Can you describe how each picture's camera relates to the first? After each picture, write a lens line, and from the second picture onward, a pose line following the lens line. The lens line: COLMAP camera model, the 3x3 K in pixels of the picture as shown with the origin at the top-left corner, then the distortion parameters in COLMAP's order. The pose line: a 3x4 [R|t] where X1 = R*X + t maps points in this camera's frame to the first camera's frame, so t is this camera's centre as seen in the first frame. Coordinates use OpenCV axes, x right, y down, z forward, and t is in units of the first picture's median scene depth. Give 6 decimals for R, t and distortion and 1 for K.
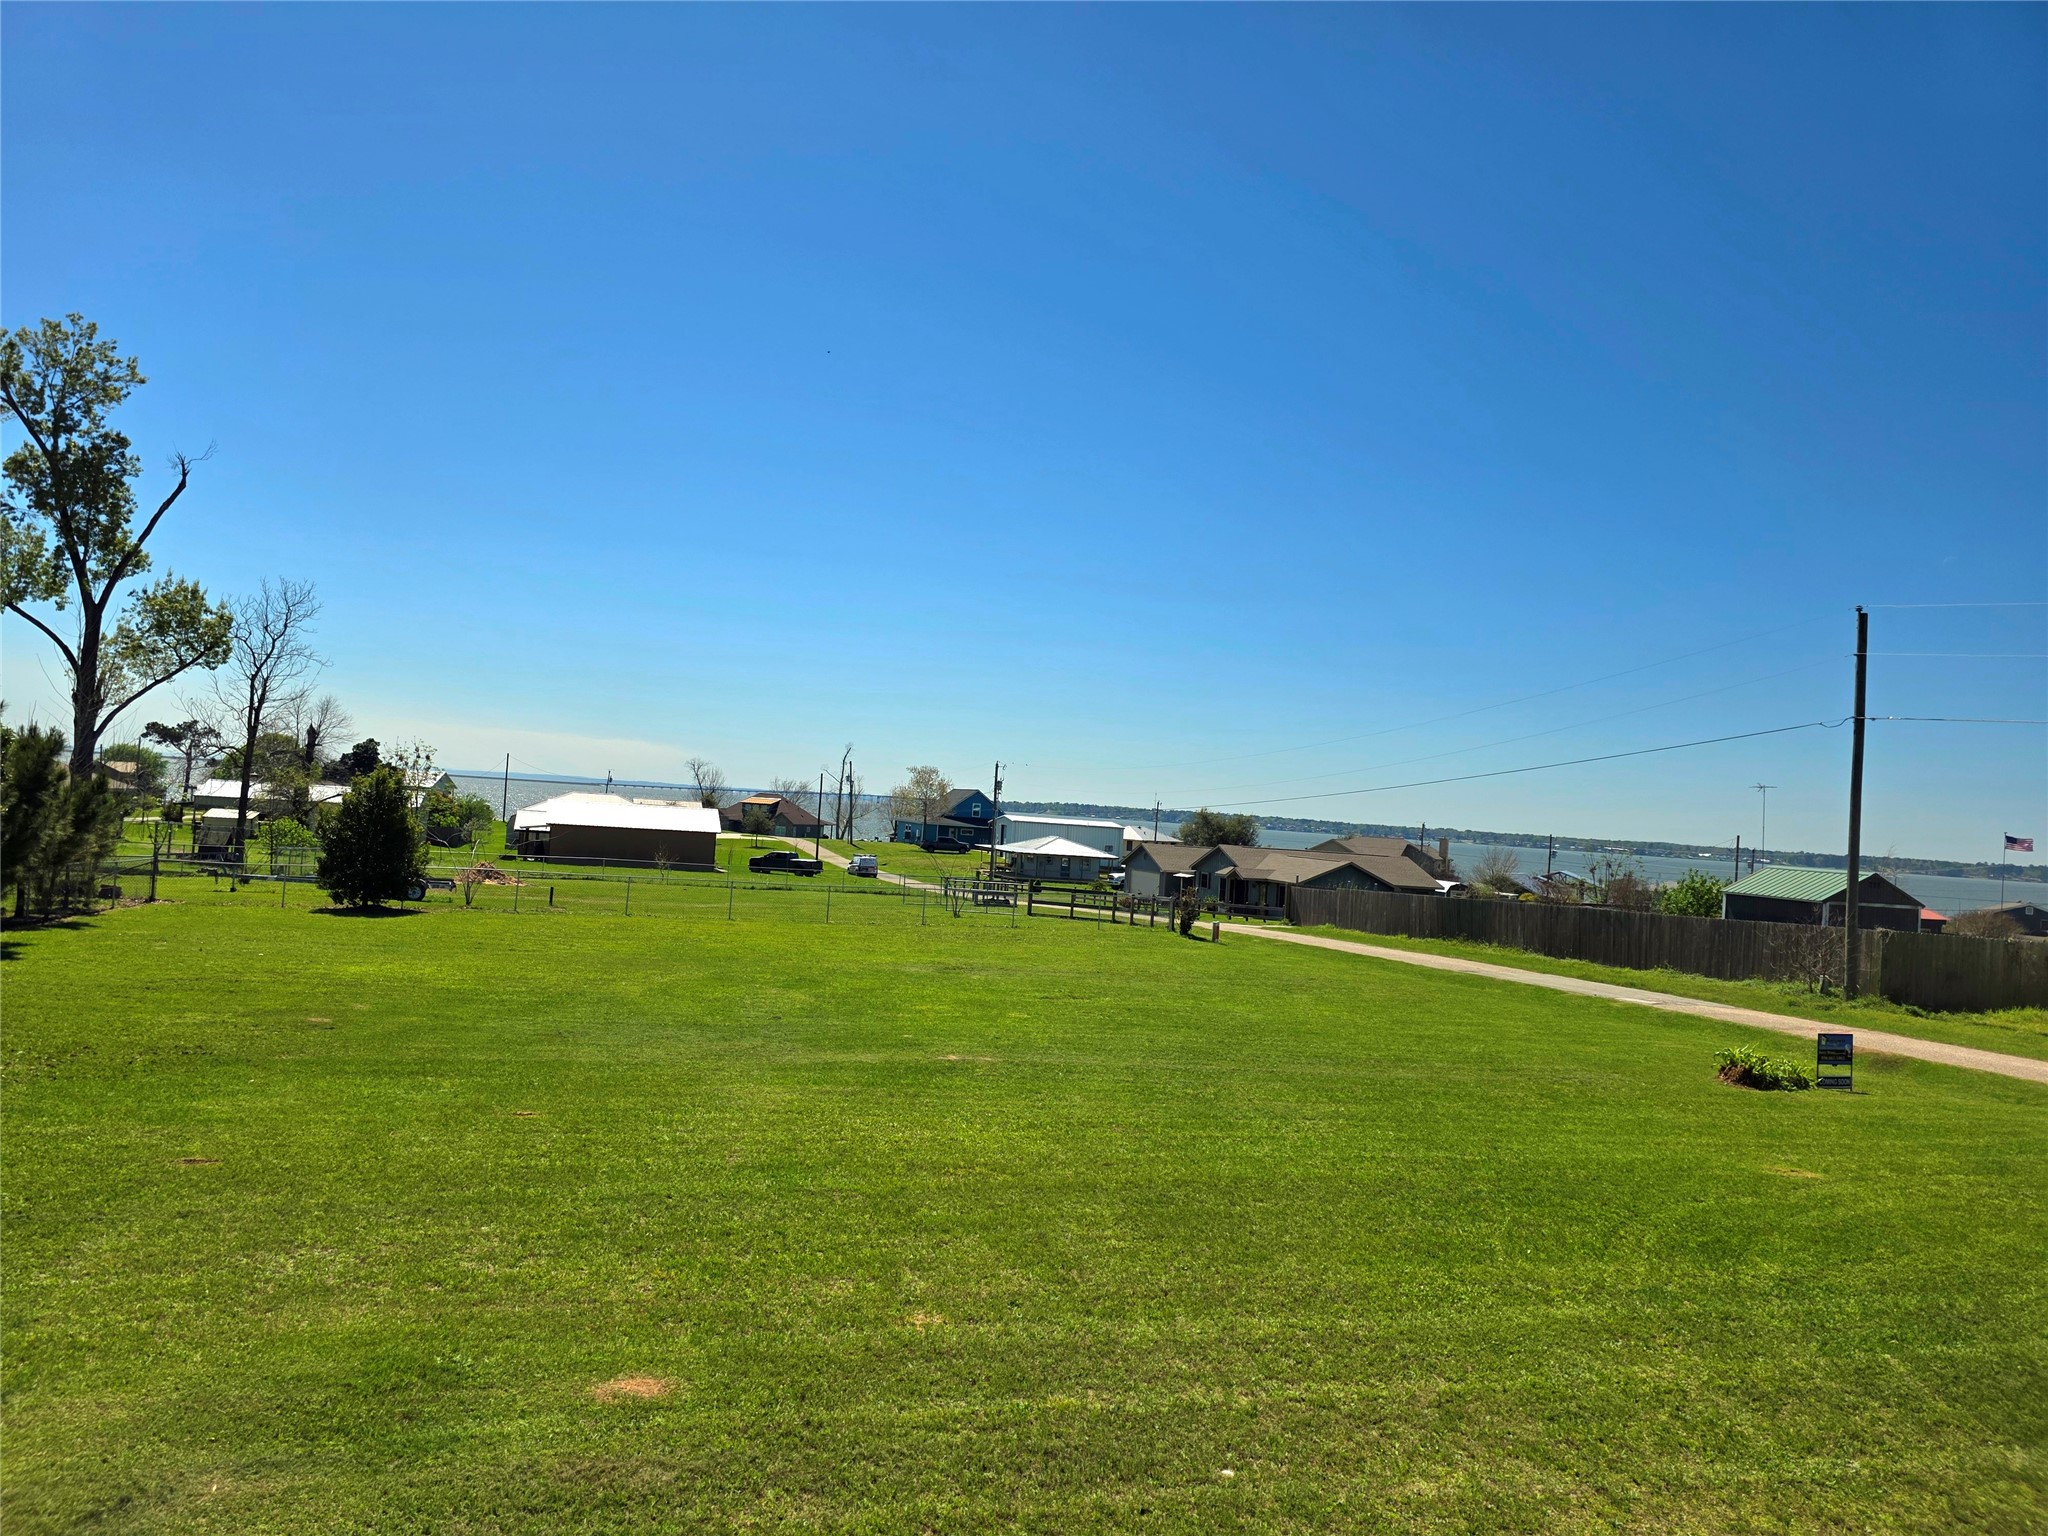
lens RADIAL K [[1371.7, 0, 1021.5], [0, 1371.7, 754.5], [0, 0, 1]] dist [0.050334, -0.035937]
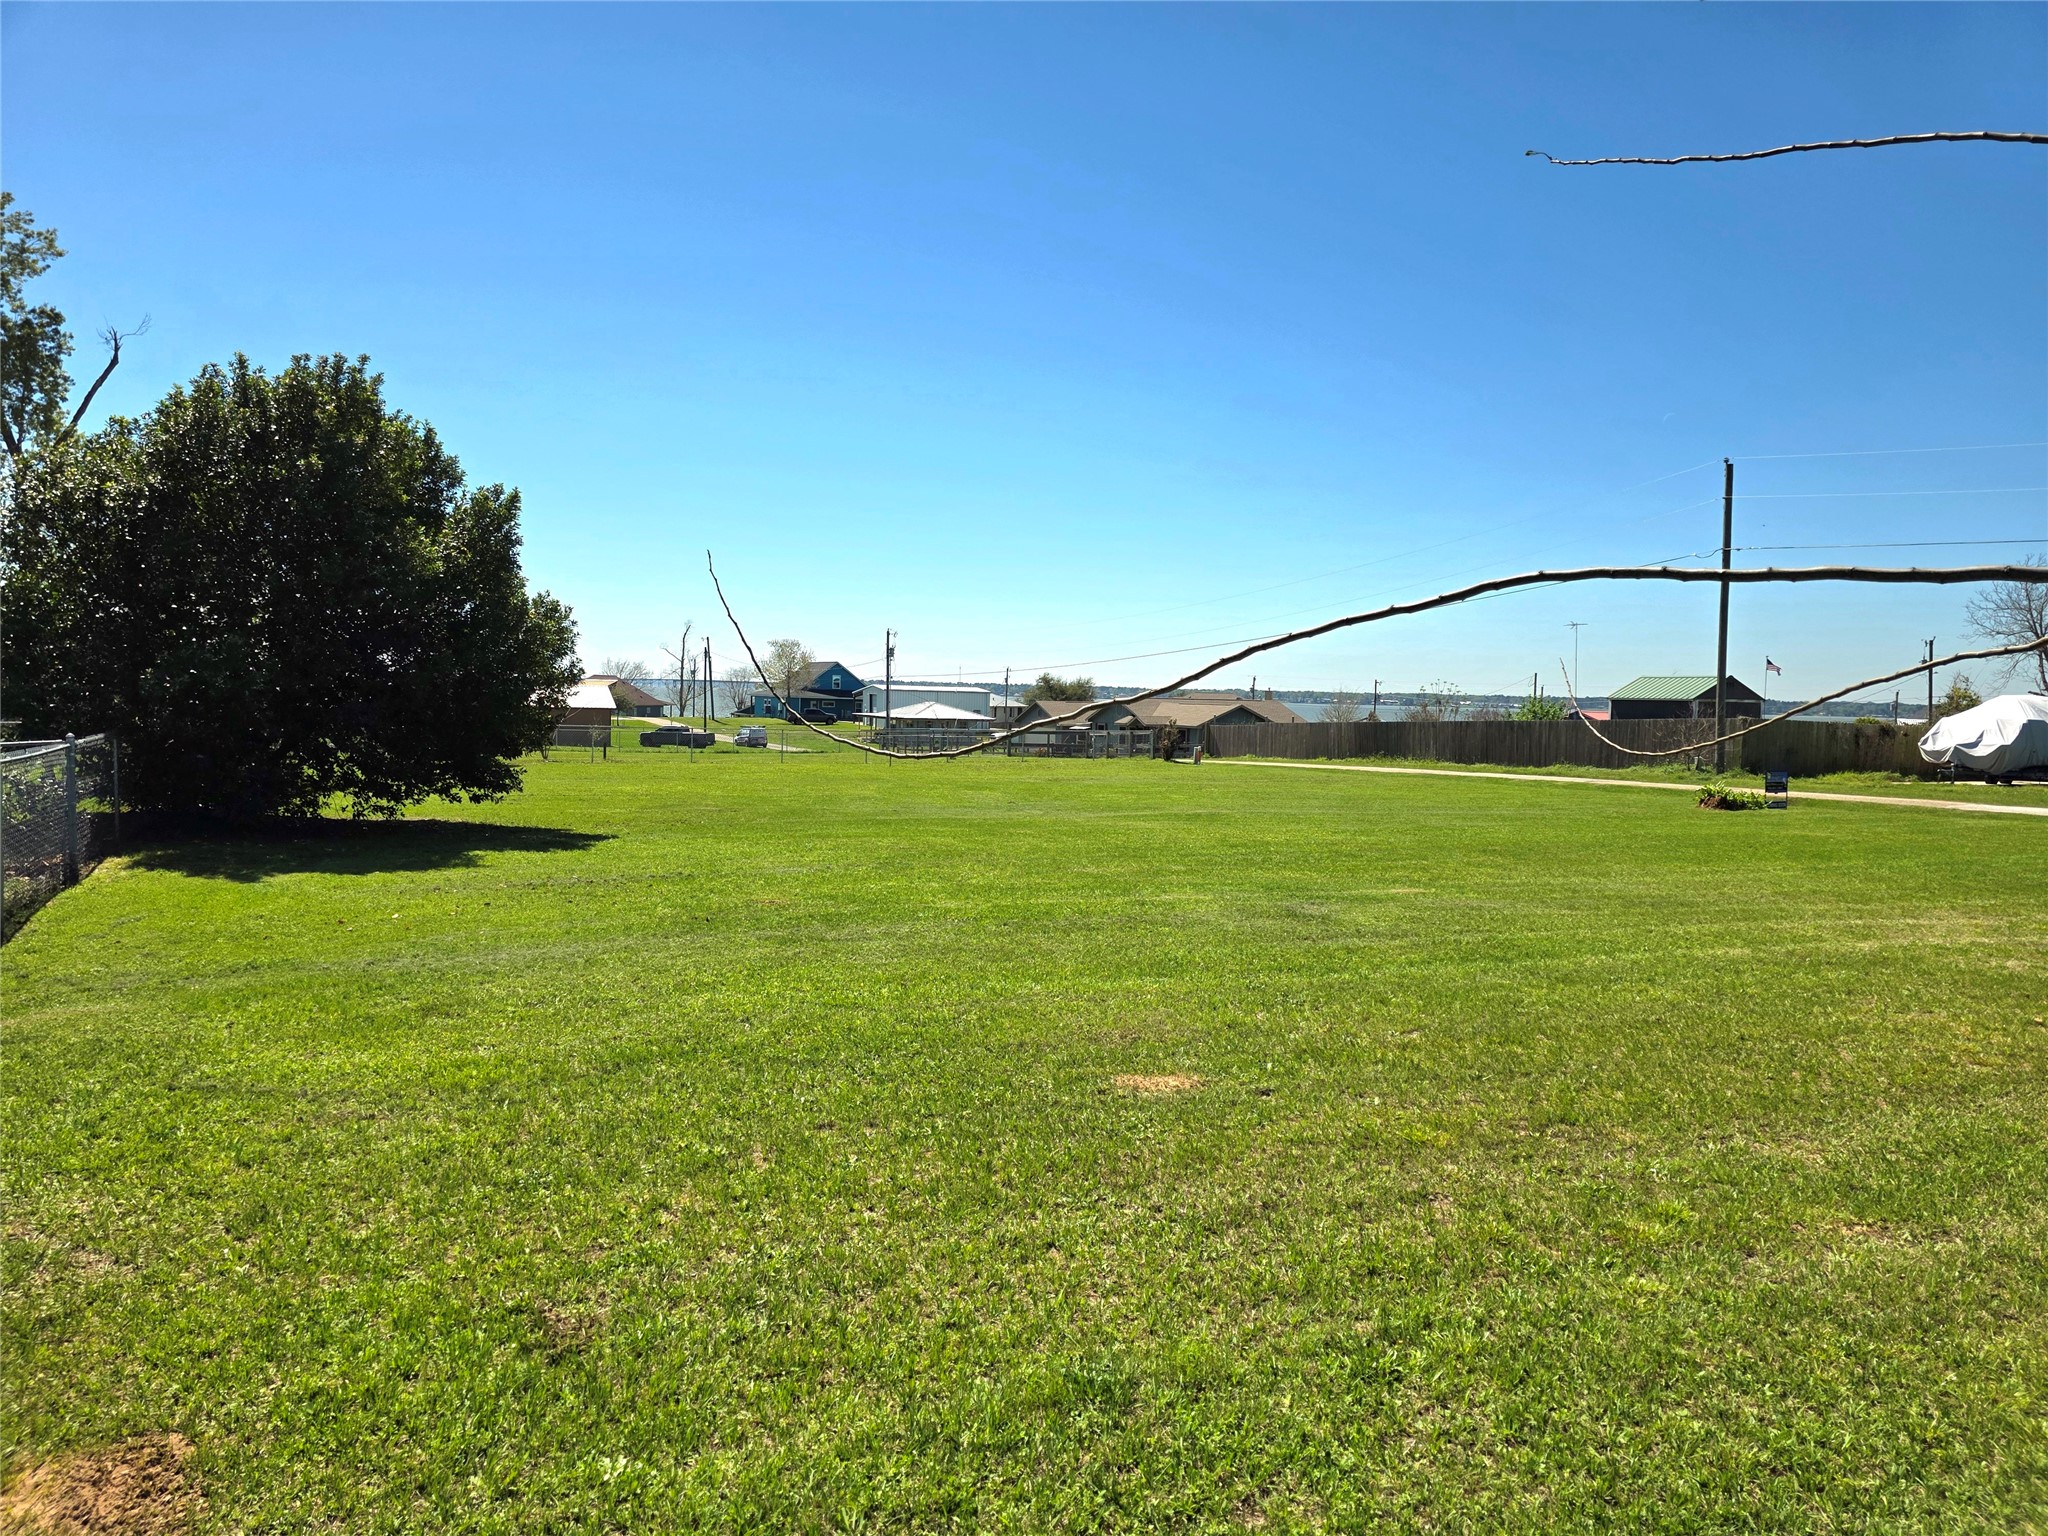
lens RADIAL K [[1371.7, 0, 1044.5], [0, 1371.7, 720.8], [0, 0, 1]] dist [0.050334, -0.035937]
pose [[0.986315, -0.045849, 0.158369, -0.129094], [0.035156, 0.996950, 0.069672, 0.012182], [-0.161081, -0.063151, 0.984919, -0.085651]]
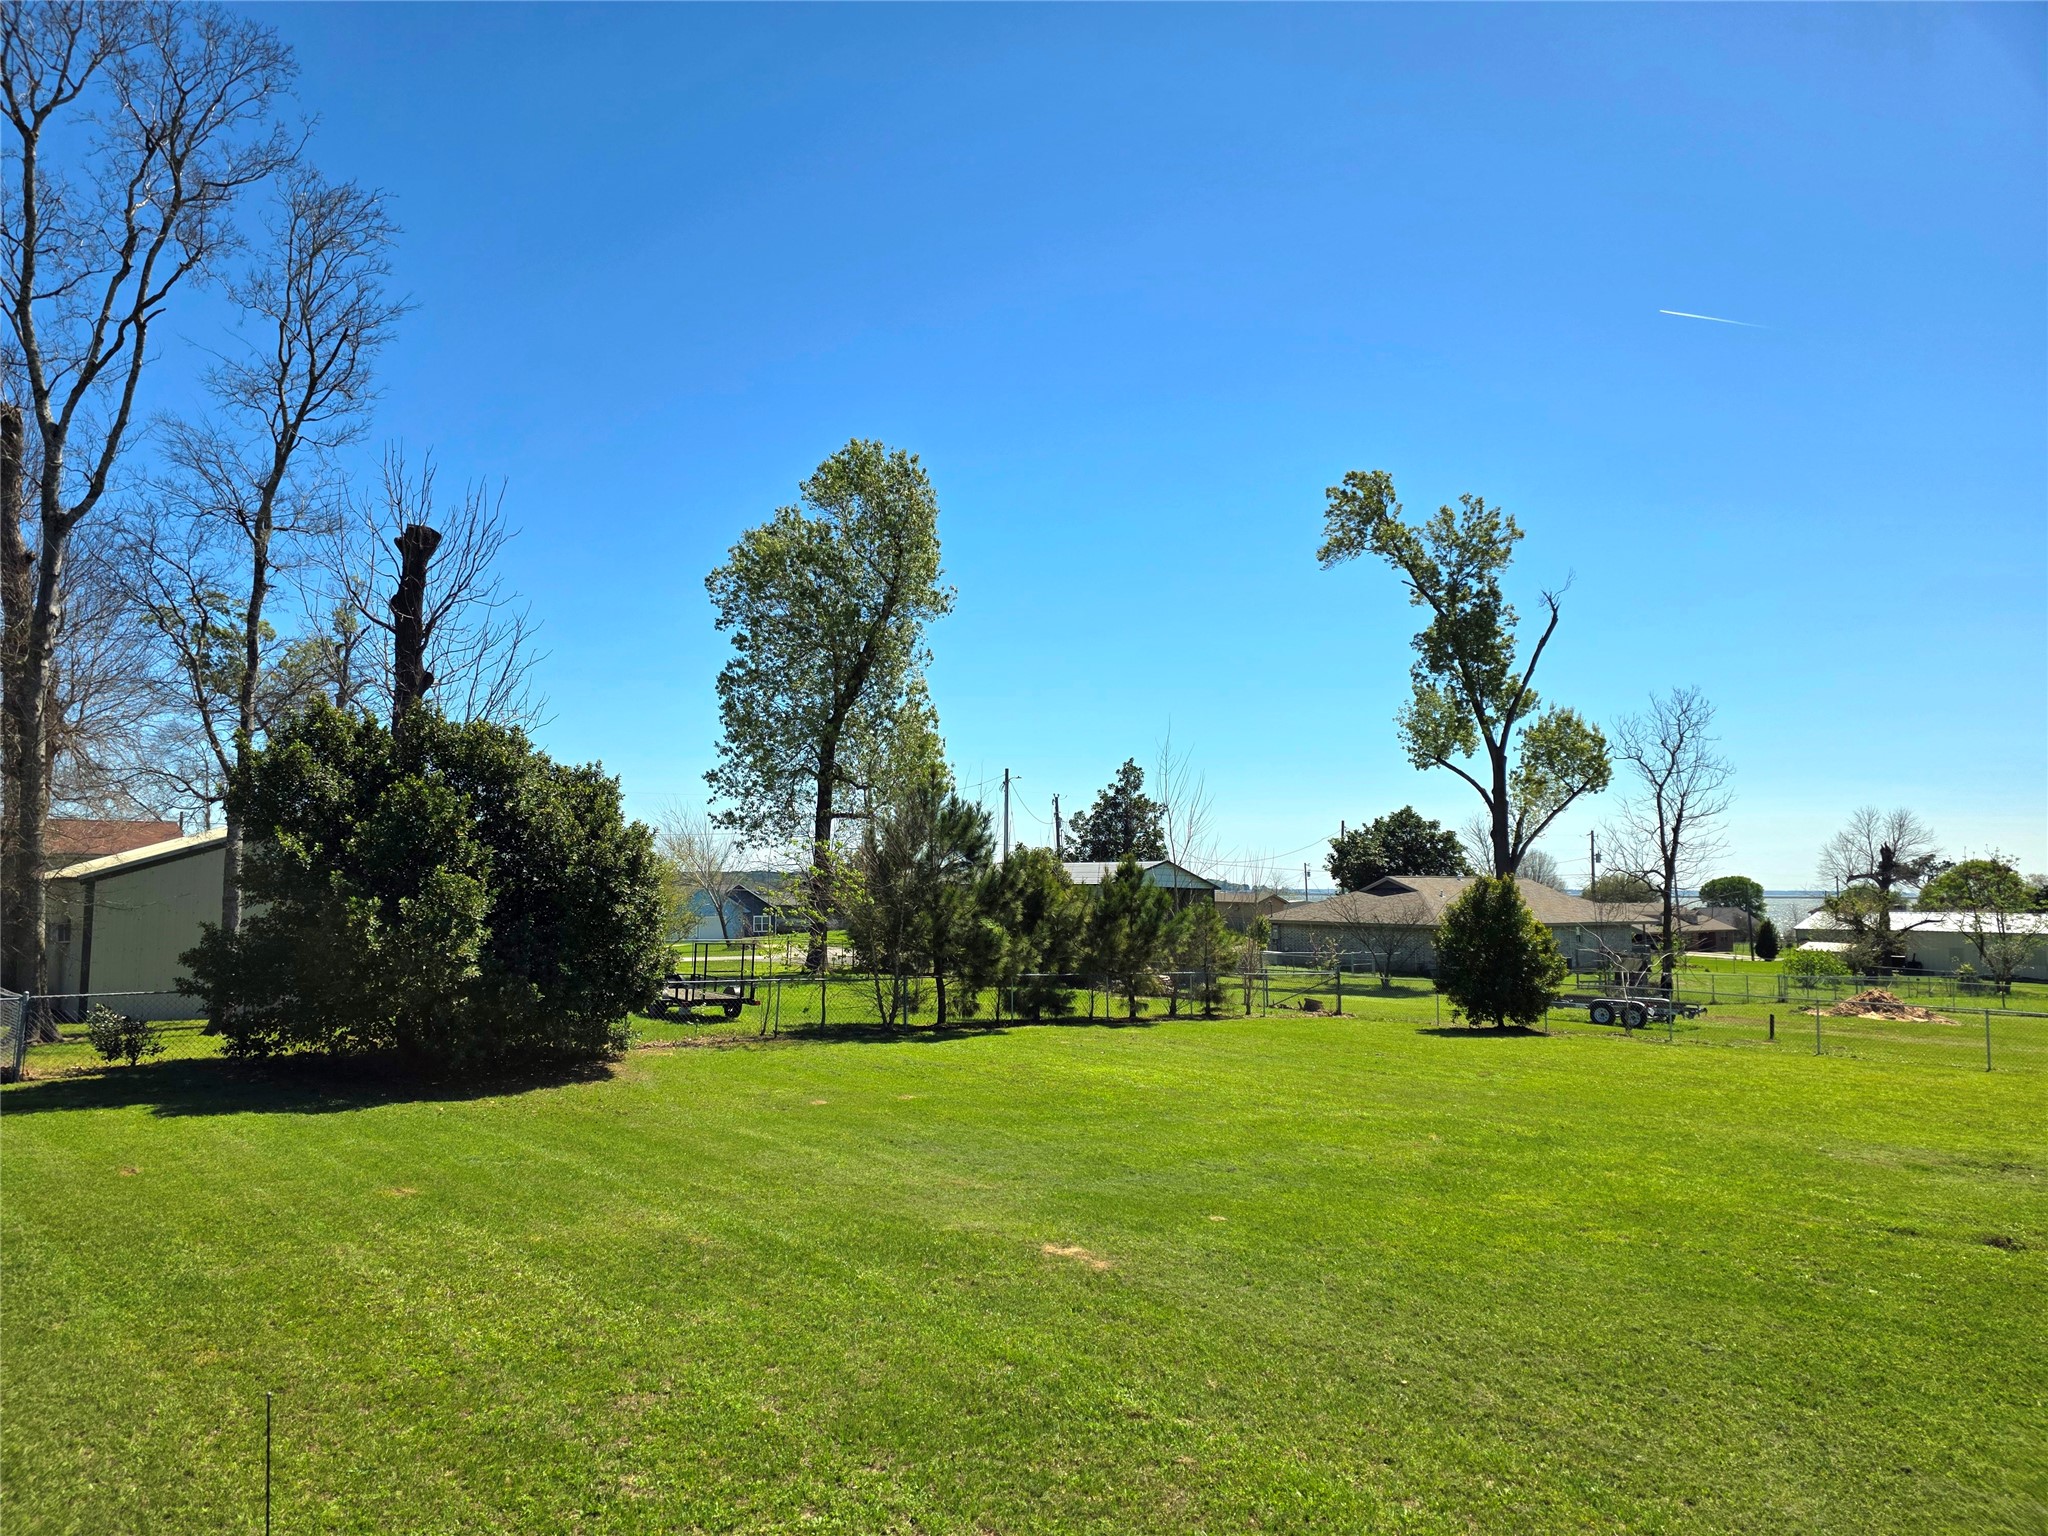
lens RADIAL K [[1371.7, 0, 1022.9], [0, 1371.7, 773.5], [0, 0, 1]] dist [0.050334, -0.035937]
pose [[0.386720, -0.140461, -0.911438, 0.168239], [0.057333, 0.990083, -0.128255, 0.029036], [0.920413, -0.002656, 0.390937, 0.239070]]
